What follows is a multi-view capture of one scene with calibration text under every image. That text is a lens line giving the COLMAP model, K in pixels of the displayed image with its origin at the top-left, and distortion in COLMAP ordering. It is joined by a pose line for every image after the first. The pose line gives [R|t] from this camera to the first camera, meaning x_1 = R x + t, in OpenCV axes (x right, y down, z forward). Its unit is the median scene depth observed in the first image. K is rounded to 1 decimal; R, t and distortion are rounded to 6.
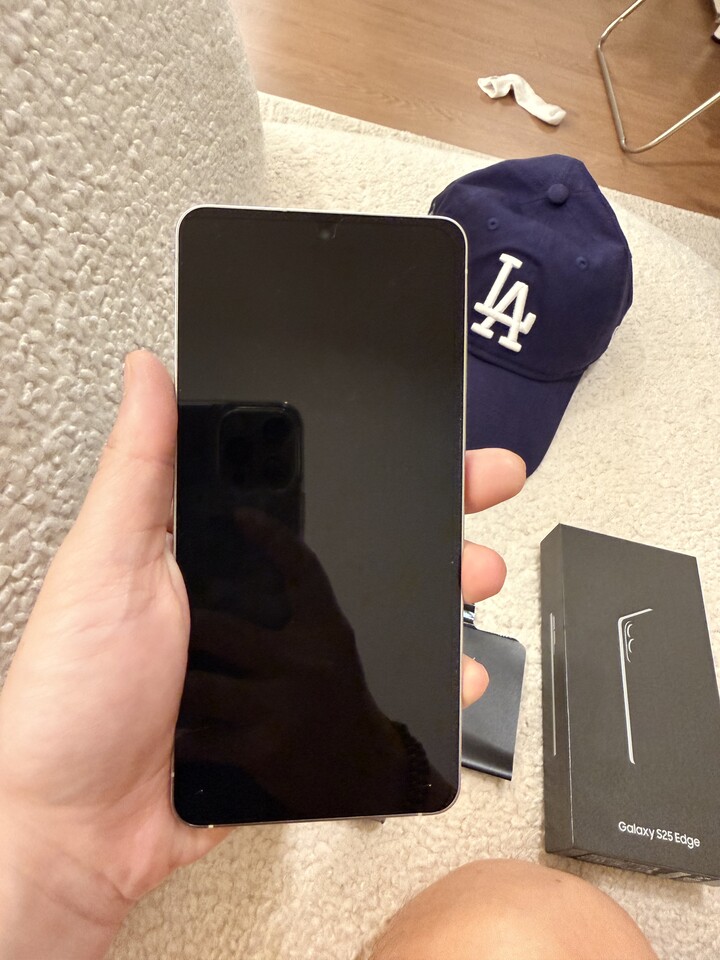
lens RADIAL K [[650.7, 0, 361.9], [0, 650.7, 430.2], [0, 0, 1]] dist [0.006242, -0.000380]
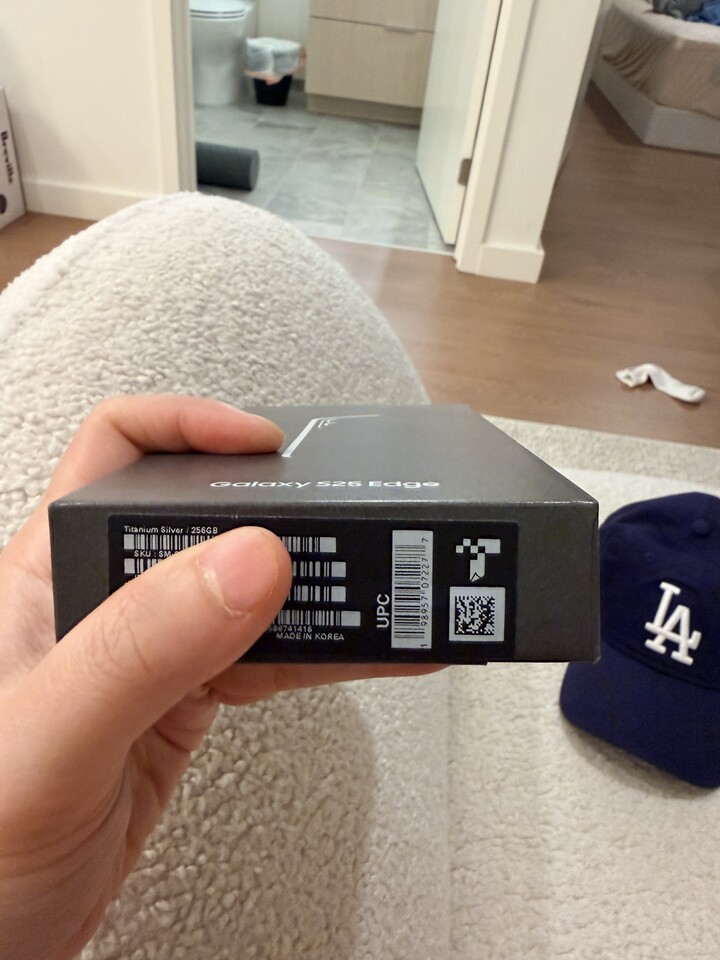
lens RADIAL K [[651.8, 0, 362.0], [0, 651.8, 427.3], [0, 0, 1]] dist [-0.000217, 0.005741]
pose [[0.970326, -0.095551, -0.222120, -0.049553], [0.007769, 0.930454, -0.366326, -0.125334], [0.241675, 0.353730, 0.903586, -0.507746]]
